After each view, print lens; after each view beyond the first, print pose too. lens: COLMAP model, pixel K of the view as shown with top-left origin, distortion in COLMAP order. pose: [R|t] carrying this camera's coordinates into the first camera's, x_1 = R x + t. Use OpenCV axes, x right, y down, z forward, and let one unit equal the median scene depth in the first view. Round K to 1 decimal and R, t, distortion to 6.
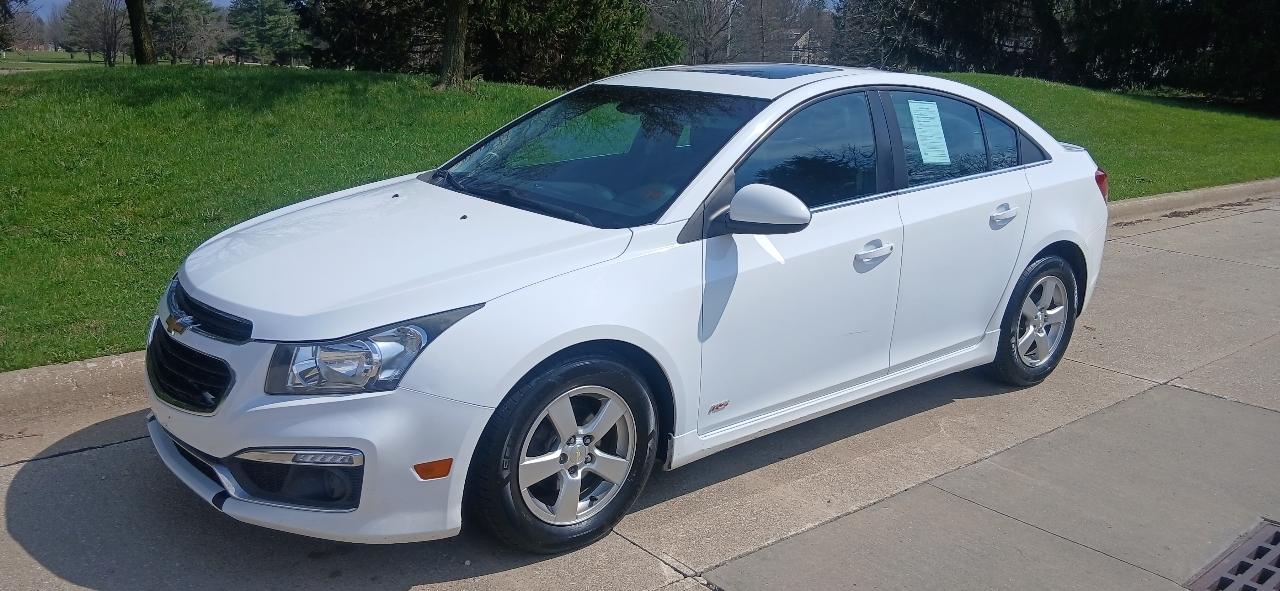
lens RADIAL K [[954.1, 0, 640.5], [0, 954.1, 304.0], [0, 0, 1]] dist [0.102124, -0.160596]
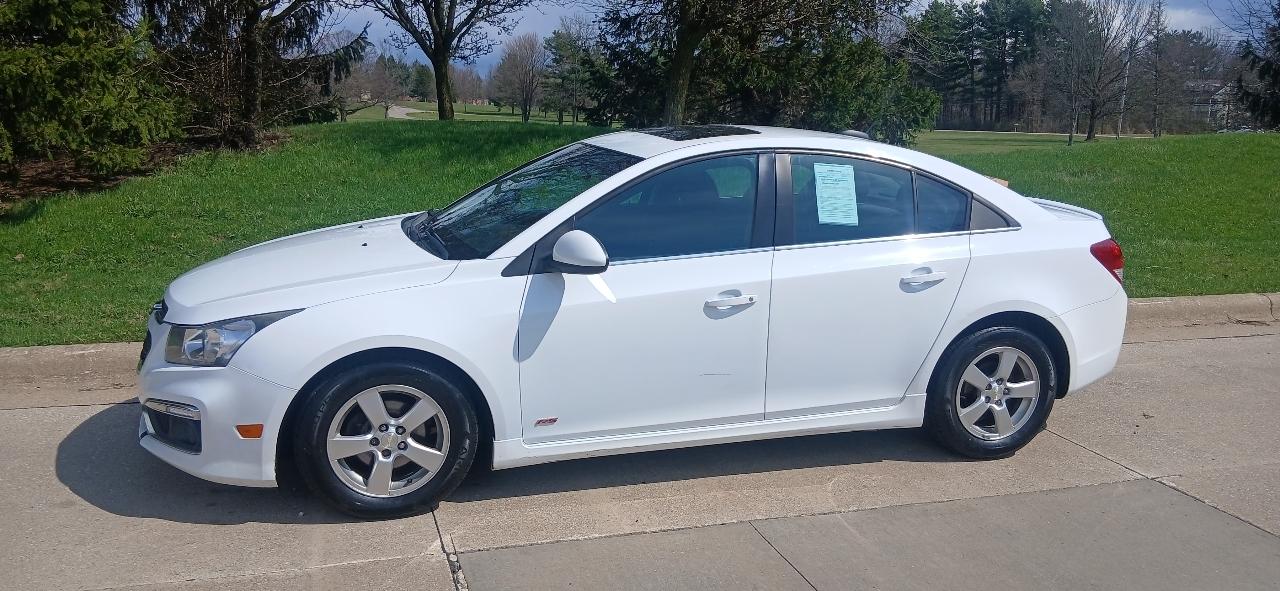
lens RADIAL K [[954.1, 0, 649.4], [0, 954.1, 300.7], [0, 0, 1]] dist [0.102124, -0.160596]
pose [[0.929742, 0.076296, -0.360221, 0.545677], [-0.096049, 0.994680, -0.037227, -0.005753], [0.355465, 0.069211, 0.932124, -0.034316]]
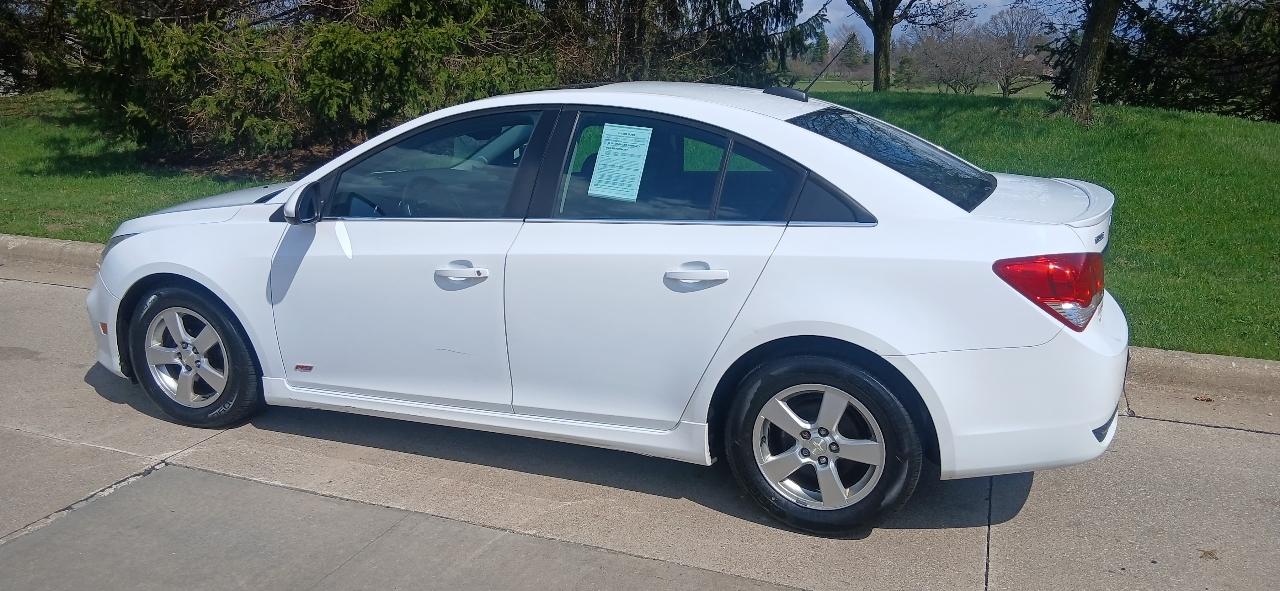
lens RADIAL K [[954.1, 0, 641.4], [0, 954.1, 296.9], [0, 0, 1]] dist [0.102124, -0.160596]
pose [[0.506896, 0.183797, -0.842185, 1.160963], [-0.214128, 0.973229, 0.083517, -0.150519], [0.834988, 0.138001, 0.532682, 0.638242]]
